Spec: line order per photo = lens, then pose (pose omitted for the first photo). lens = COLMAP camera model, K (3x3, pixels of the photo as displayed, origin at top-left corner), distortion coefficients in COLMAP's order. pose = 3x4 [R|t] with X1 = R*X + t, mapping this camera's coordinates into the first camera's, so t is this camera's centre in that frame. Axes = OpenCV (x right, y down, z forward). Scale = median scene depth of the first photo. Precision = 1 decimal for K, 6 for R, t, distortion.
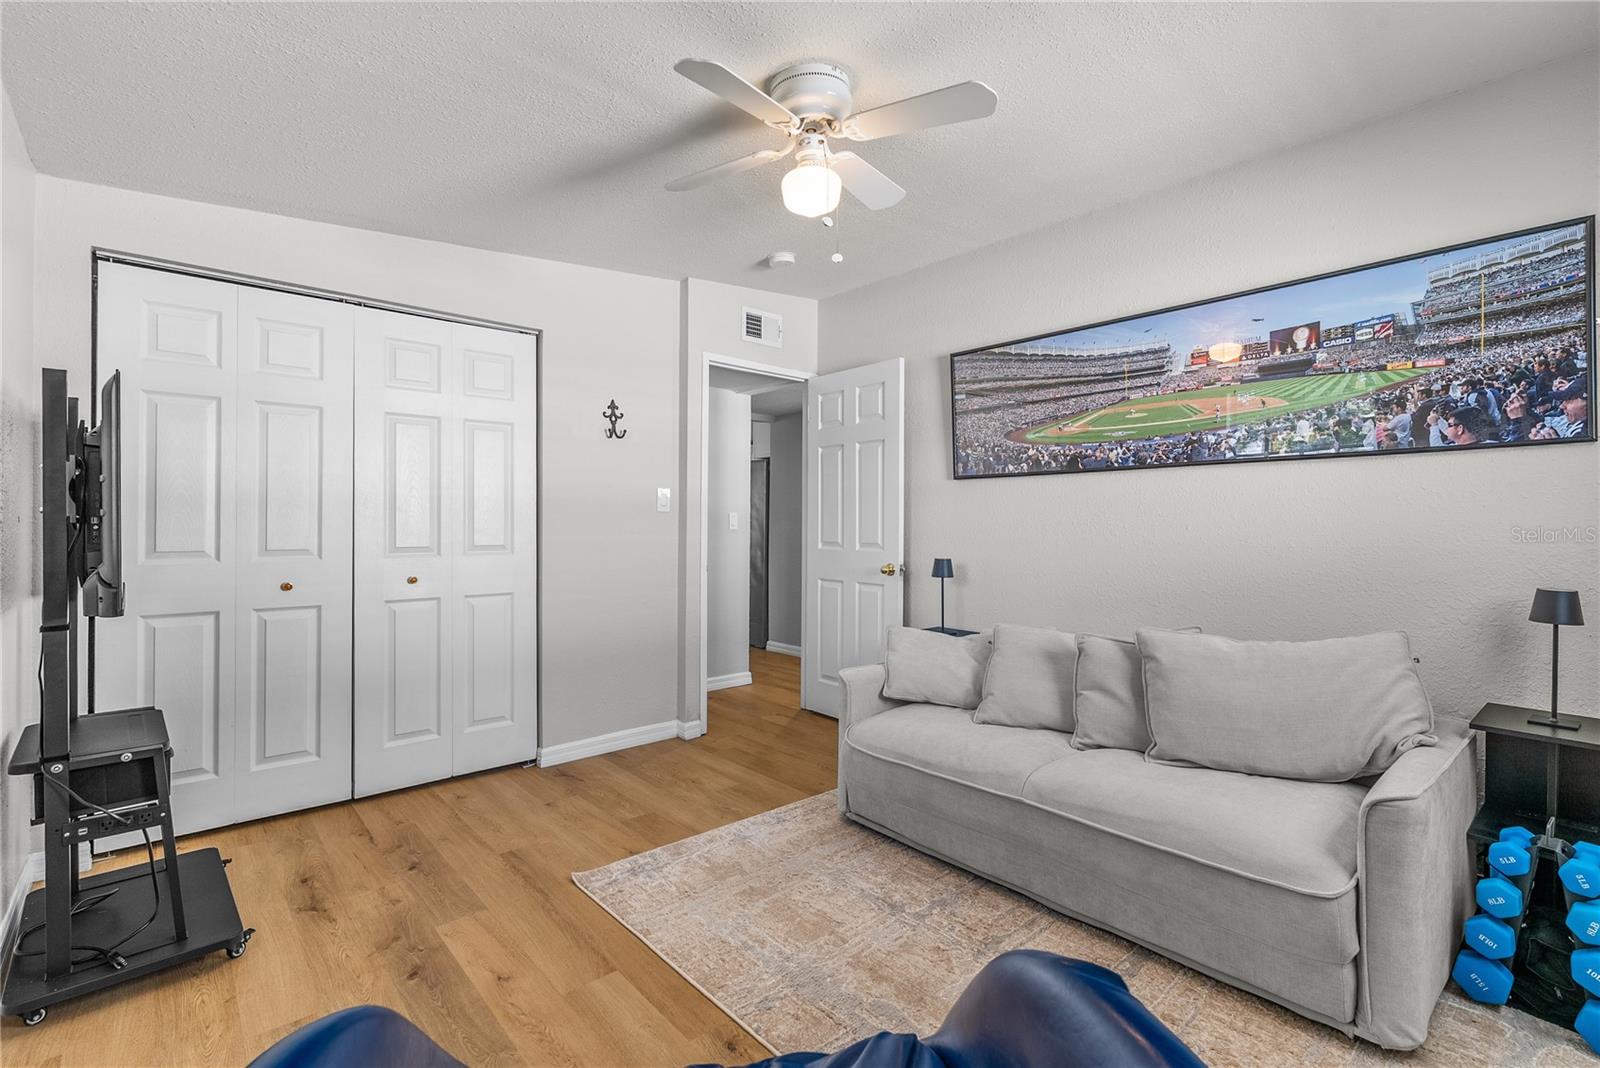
lens RADIAL K [[726.7, 0, 805.1], [0, 726.7, 524.9], [0, 0, 1]] dist [-0.004326, 0.000377]
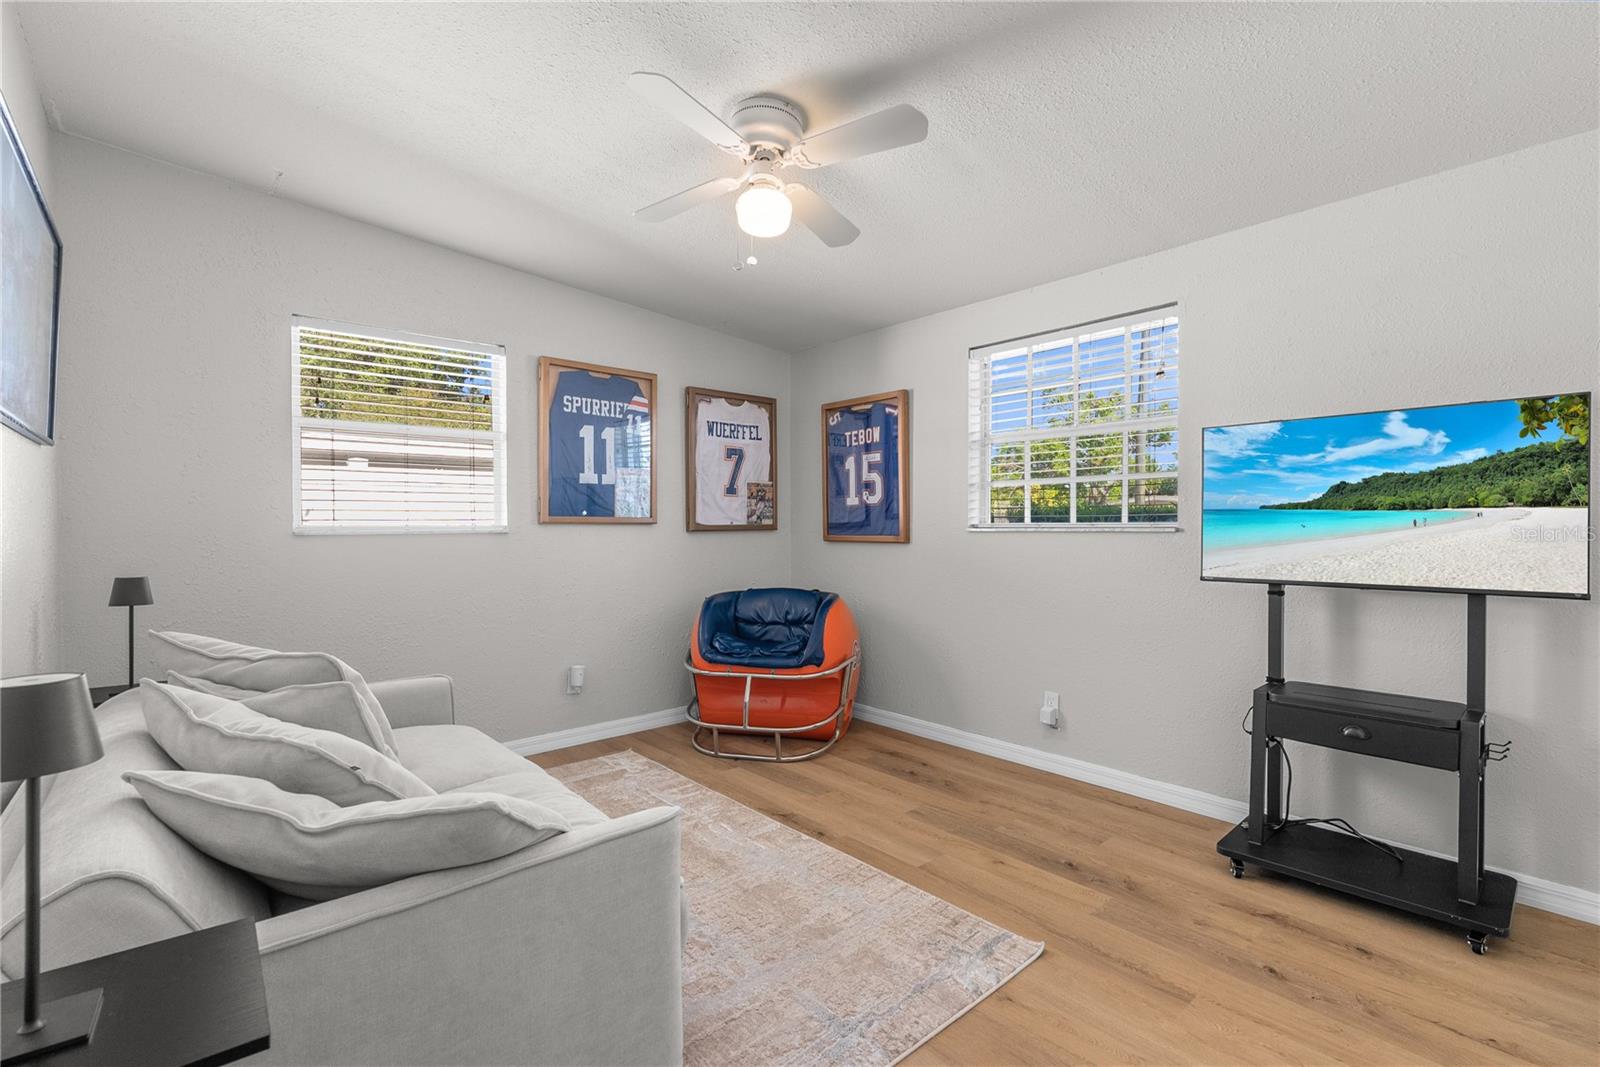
lens RADIAL K [[726.7, 0, 805.1], [0, 726.7, 524.4], [0, 0, 1]] dist [-0.004326, 0.000377]
pose [[-0.999957, -0.004031, 0.008316, -0.057455], [-0.004050, 0.999989, -0.002245, 0.004736], [-0.008307, -0.002279, -0.999963, 1.978125]]
